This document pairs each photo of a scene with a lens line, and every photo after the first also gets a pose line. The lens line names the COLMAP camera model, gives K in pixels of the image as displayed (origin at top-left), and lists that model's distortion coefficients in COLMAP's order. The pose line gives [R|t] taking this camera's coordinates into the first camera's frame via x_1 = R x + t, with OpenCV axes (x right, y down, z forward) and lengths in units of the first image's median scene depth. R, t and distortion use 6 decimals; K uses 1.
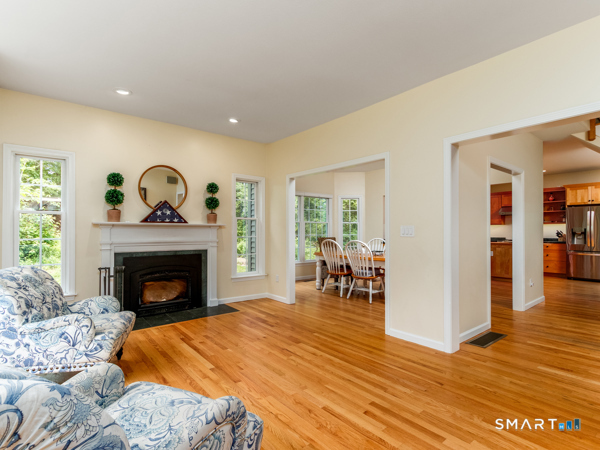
lens RADIAL K [[317.2, 0, 296.5], [0, 317.2, 226.8], [0, 0, 1]] dist [0.008113, -0.002042]
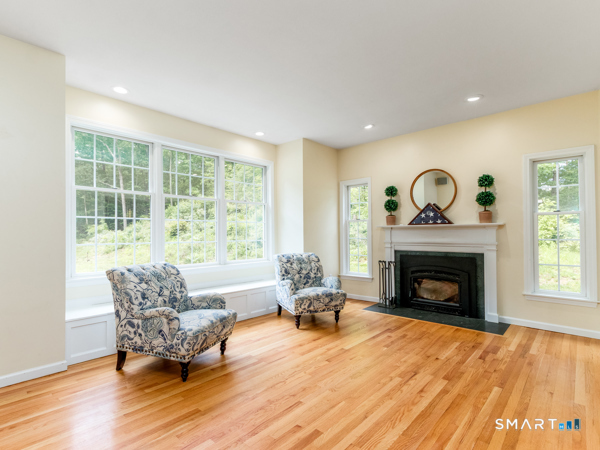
lens RADIAL K [[317.2, 0, 296.2], [0, 317.2, 228.7], [0, 0, 1]] dist [0.008113, -0.002042]
pose [[0.124292, -0.016693, -0.992105, 0.572973], [0.020299, 0.999692, -0.014278, 0.007296], [0.992038, -0.018364, 0.124592, 0.439607]]
